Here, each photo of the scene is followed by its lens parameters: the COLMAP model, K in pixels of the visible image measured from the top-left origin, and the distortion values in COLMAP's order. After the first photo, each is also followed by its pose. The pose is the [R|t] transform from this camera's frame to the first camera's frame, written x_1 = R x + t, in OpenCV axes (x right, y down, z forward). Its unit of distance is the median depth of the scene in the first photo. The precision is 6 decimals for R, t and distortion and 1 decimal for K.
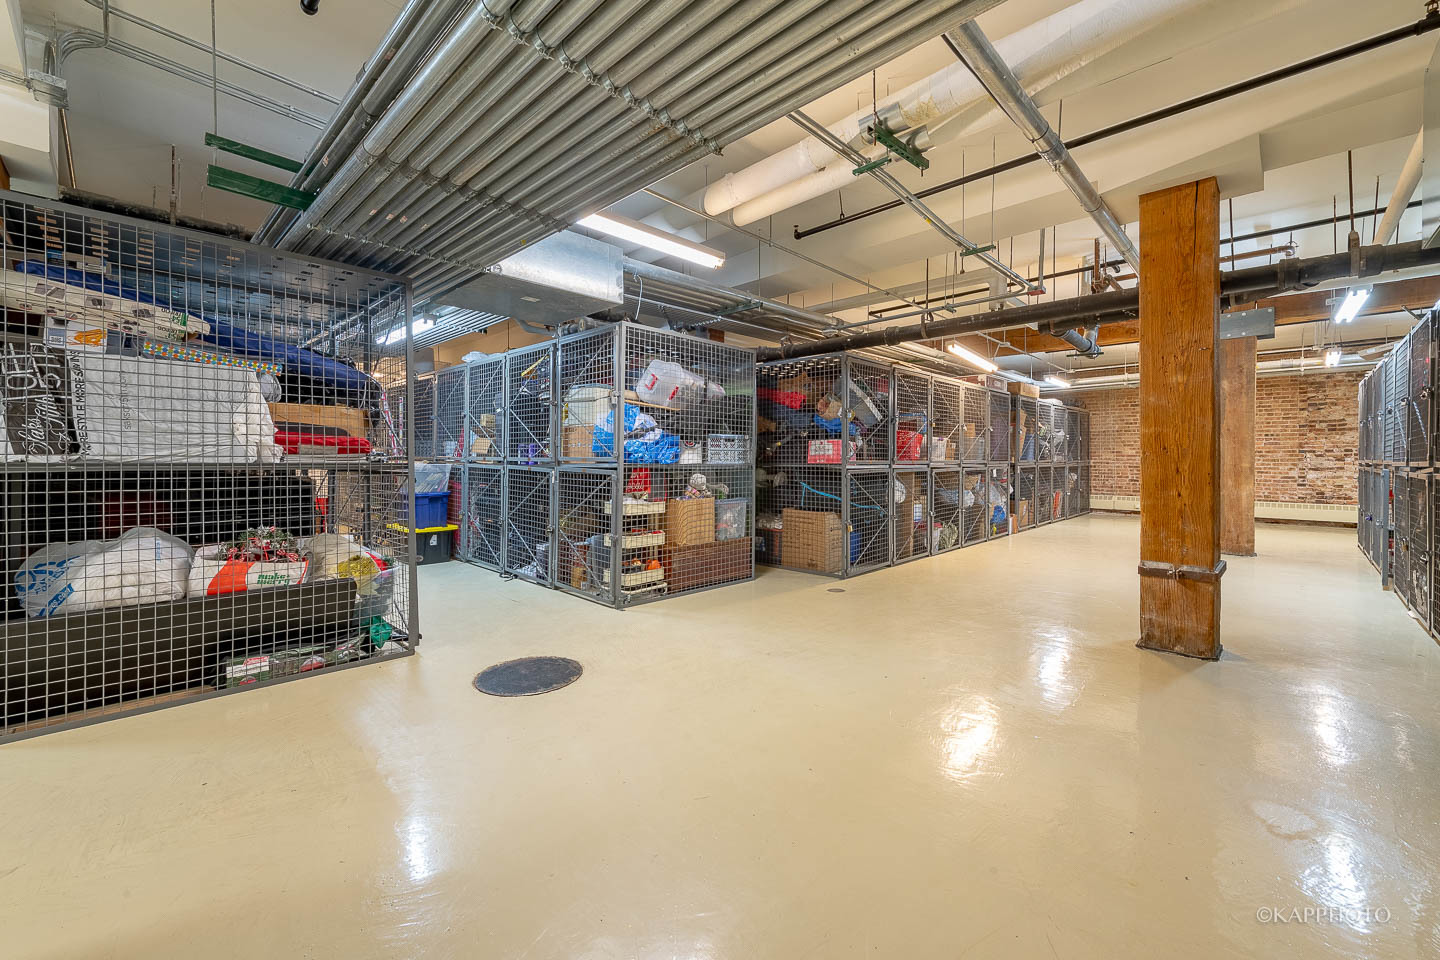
lens RADIAL K [[576.1, 0, 719.7], [0, 576.1, 472.8], [0, 0, 1]] dist [0.015696, -0.006224]
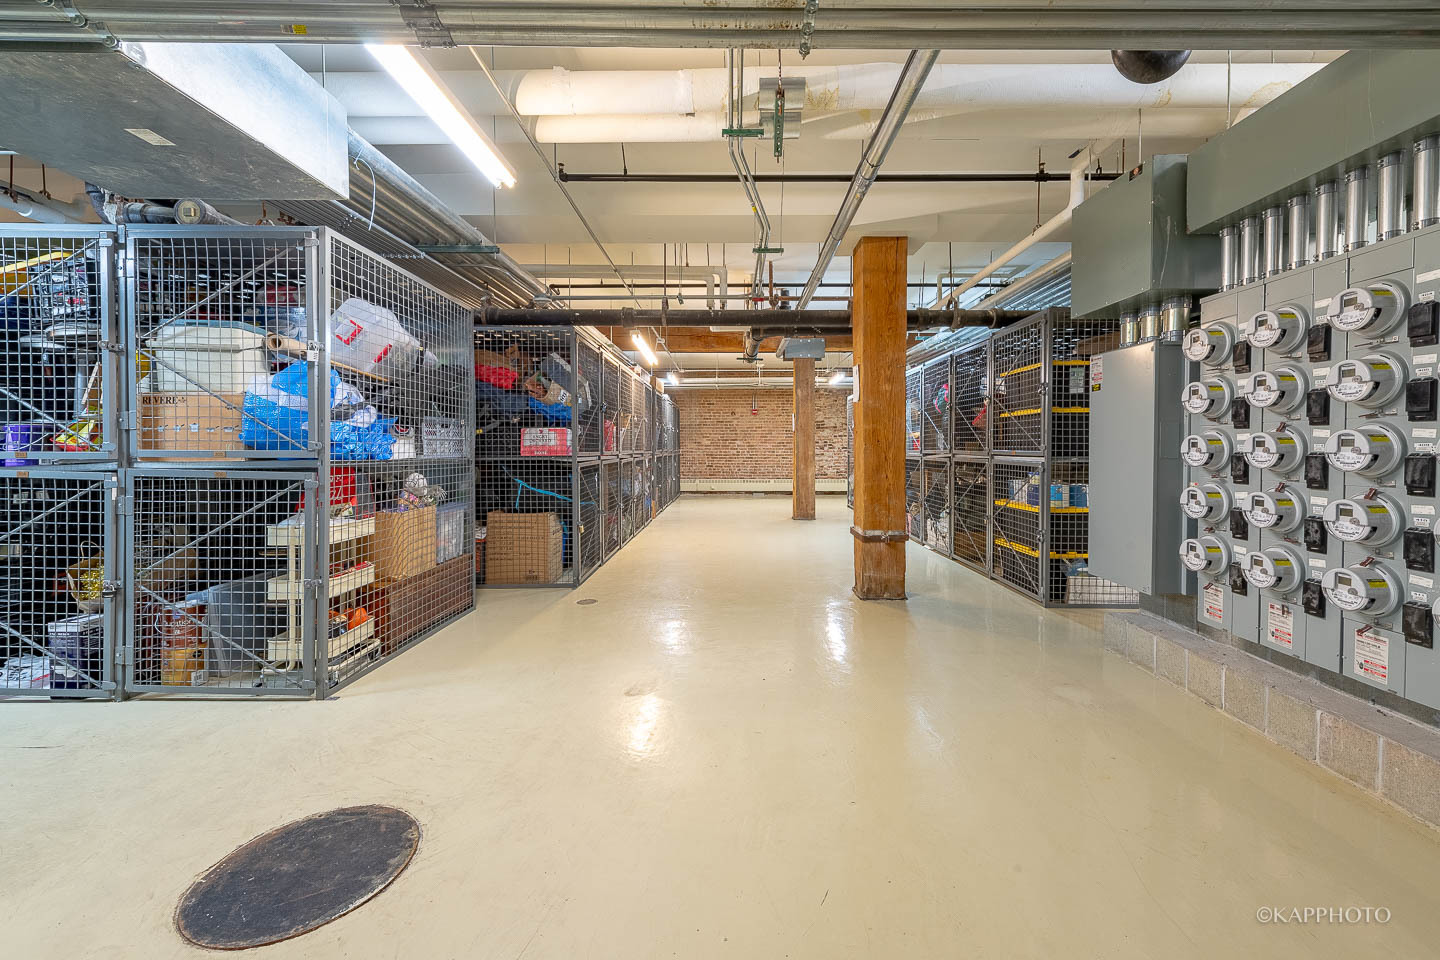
lens RADIAL K [[594.4, 0, 681.1], [0, 594.4, 468.9], [0, 0, 1]] dist [0.011522, -0.005869]
pose [[0.707050, -0.028677, 0.706582, -0.323185], [0.020930, 0.999588, 0.019626, -0.011054], [-0.706854, 0.000912, 0.707359, 0.263116]]
